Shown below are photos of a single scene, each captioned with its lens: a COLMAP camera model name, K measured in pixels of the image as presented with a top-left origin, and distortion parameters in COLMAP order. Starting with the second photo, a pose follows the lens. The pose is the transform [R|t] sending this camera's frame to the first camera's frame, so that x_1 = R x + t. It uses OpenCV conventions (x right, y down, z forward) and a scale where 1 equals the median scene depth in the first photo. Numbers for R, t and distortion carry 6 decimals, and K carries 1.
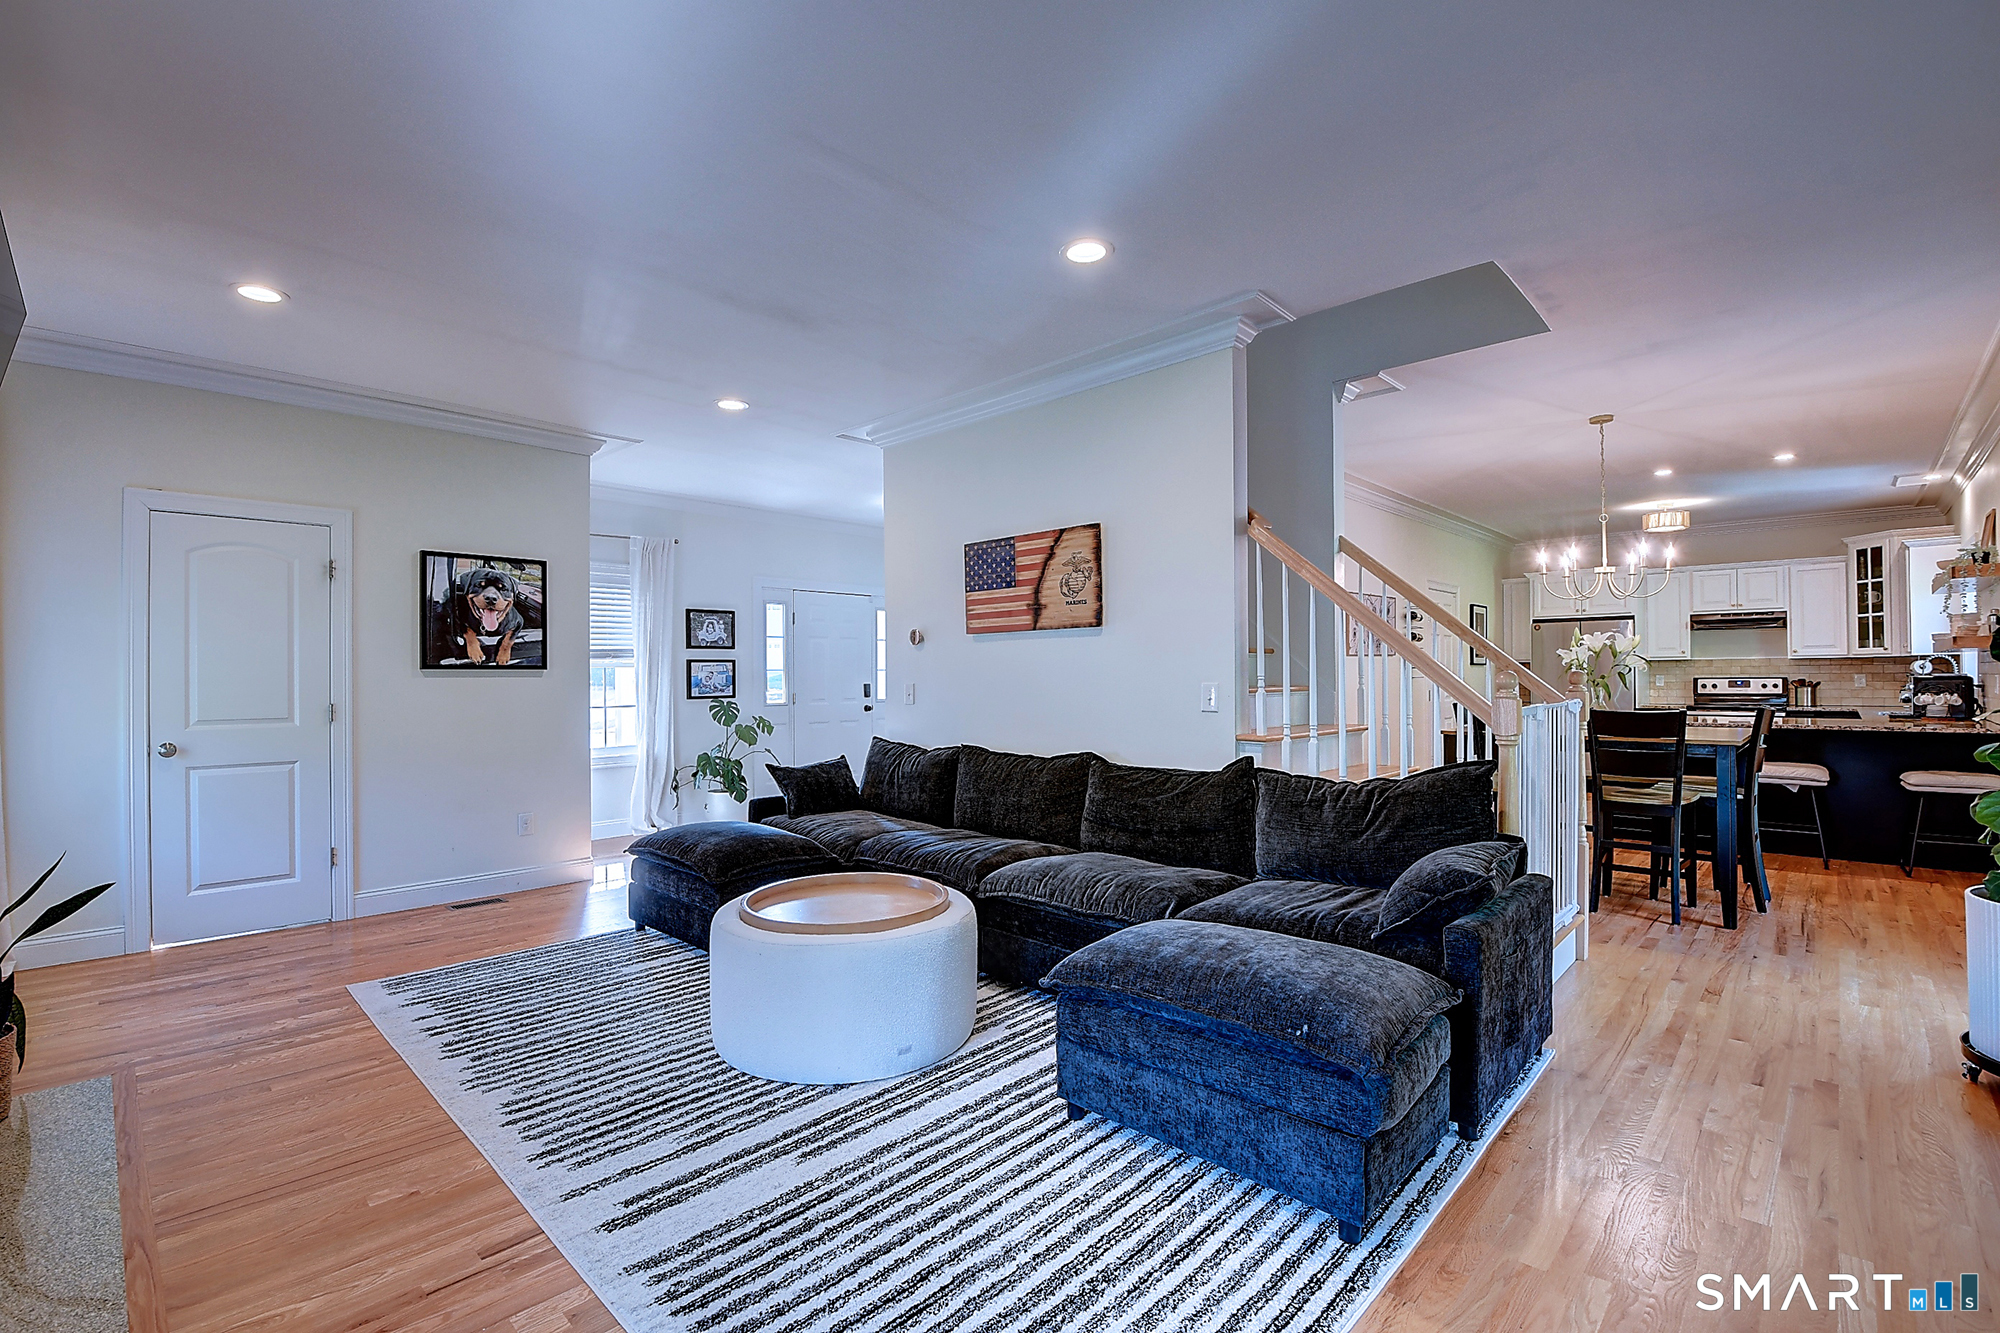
lens RADIAL K [[894.9, 0, 1009.8], [0, 894.9, 671.8], [0, 0, 1]] dist [-0.004636, -0.000974]
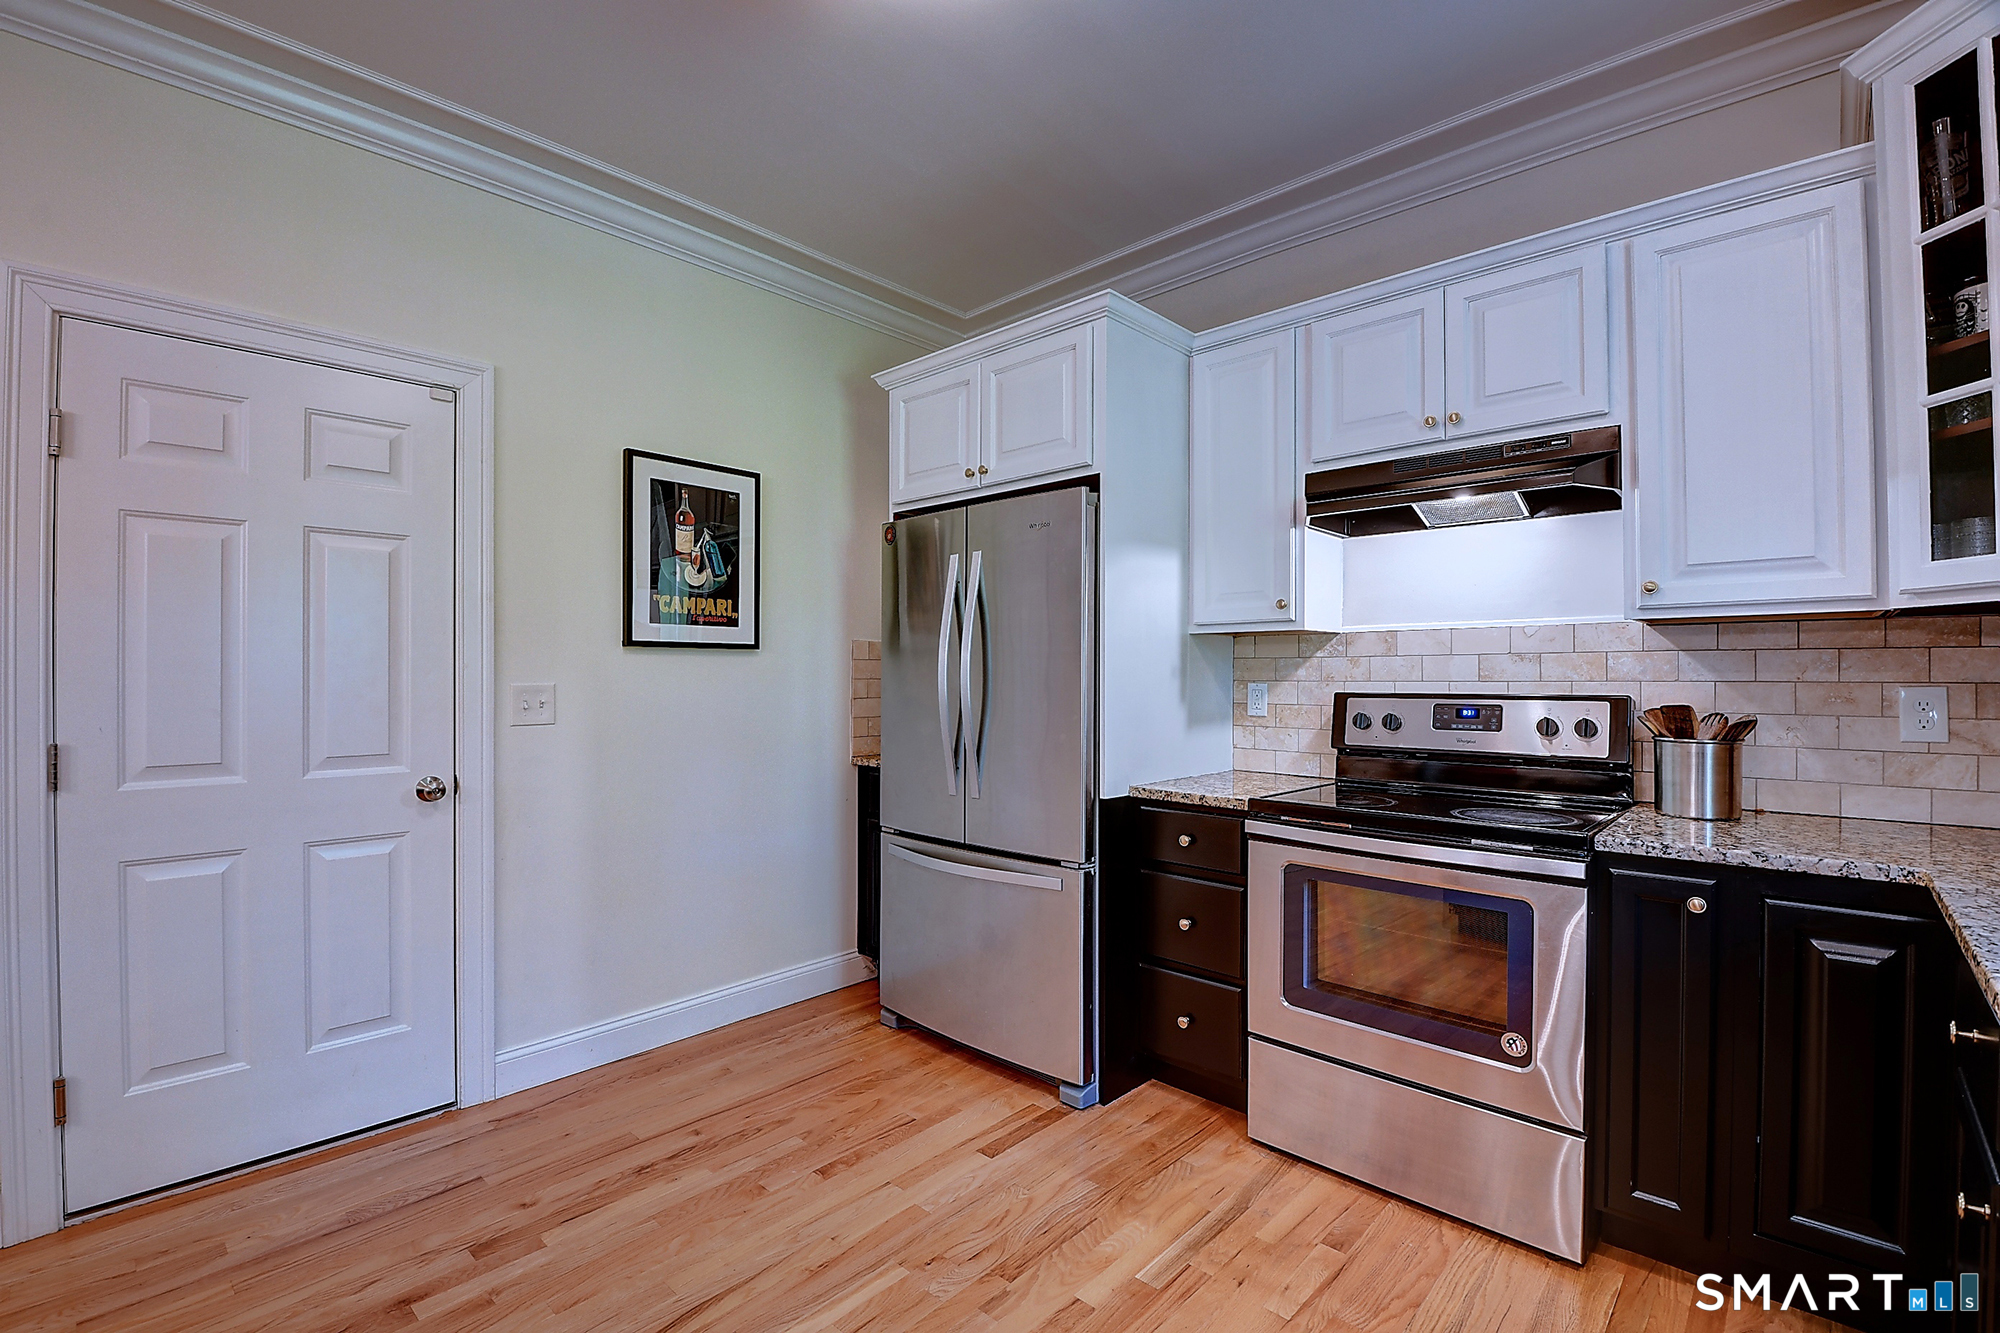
lens RADIAL K [[894.9, 0, 989.7], [0, 894.9, 668.0], [0, 0, 1]] dist [-0.004636, -0.000974]
pose [[0.999854, 0.003984, -0.016640, 0.689486], [-0.003870, 0.999969, 0.006856, -0.003211], [0.016666, -0.006791, 0.999838, 0.736616]]
